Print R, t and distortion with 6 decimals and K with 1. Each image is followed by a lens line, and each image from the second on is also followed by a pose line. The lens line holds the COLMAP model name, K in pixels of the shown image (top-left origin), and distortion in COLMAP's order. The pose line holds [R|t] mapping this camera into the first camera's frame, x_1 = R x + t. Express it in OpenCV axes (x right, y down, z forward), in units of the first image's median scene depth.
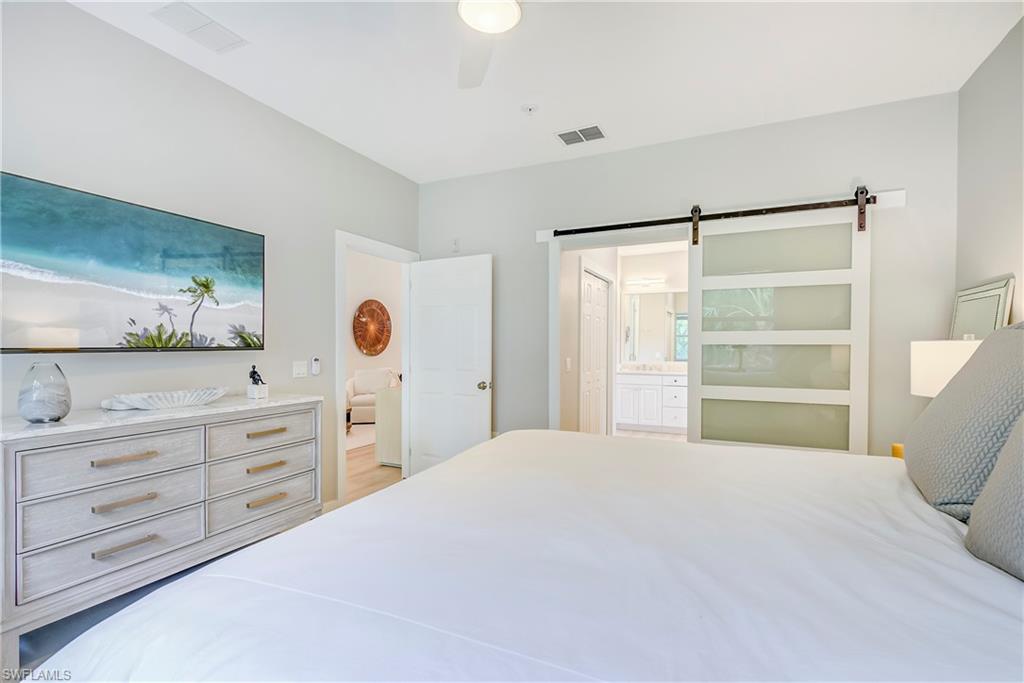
lens RADIAL K [[472.4, 0, 512.8], [0, 472.4, 353.3], [0, 0, 1]] dist [0.000570, 0.000044]
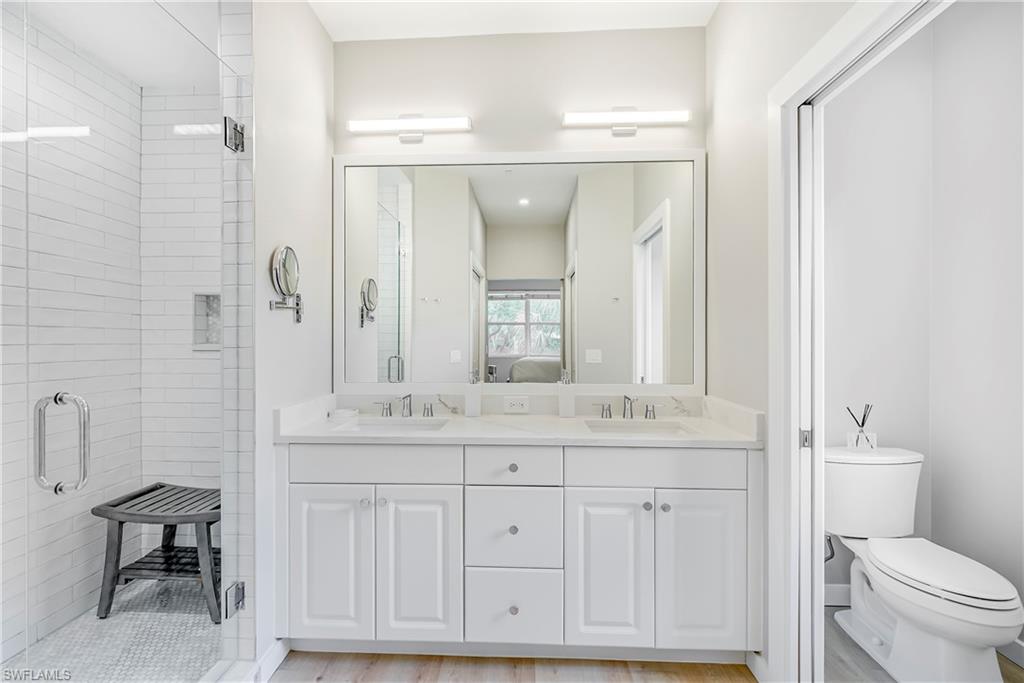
lens RADIAL K [[475.3, 0, 510.1], [0, 475.3, 342.5], [0, 0, 1]] dist [0.002431, 0.000240]
pose [[0.921157, -0.007883, 0.389110, 0.202666], [0.011112, 0.999920, -0.006050, -0.005489], [-0.389032, 0.009897, 0.921171, 0.636501]]
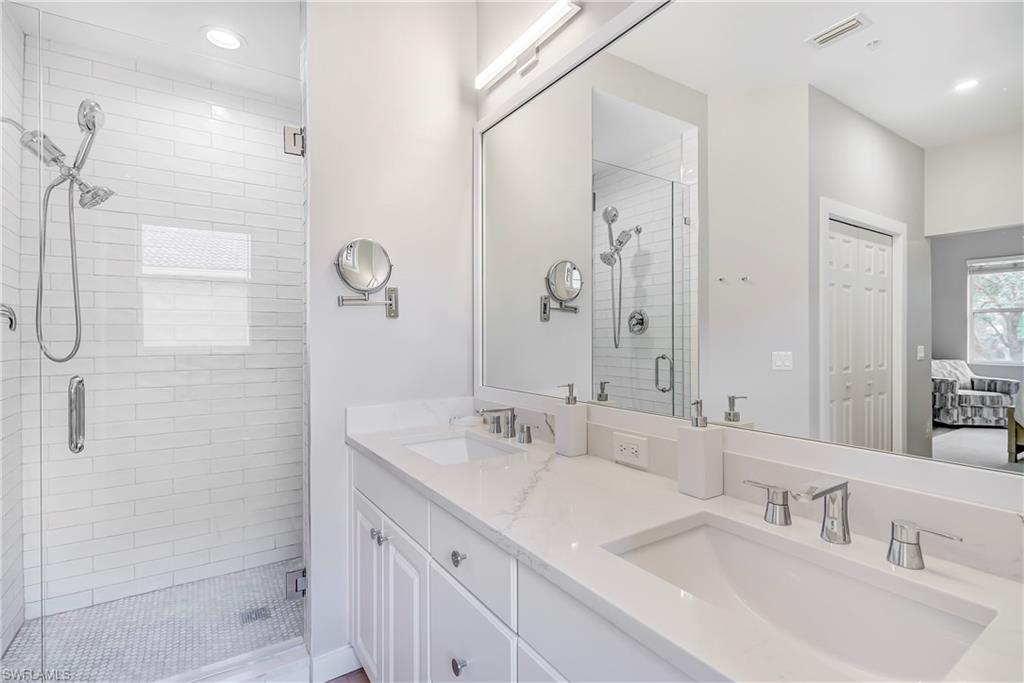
lens RADIAL K [[475.3, 0, 510.1], [0, 475.3, 342.5], [0, 0, 1]] dist [0.002431, 0.000240]
pose [[0.856991, -0.000195, -0.515331, 0.359207], [0.001341, 0.999997, 0.001850, -0.007109], [0.515329, -0.002276, 0.856989, 0.732148]]
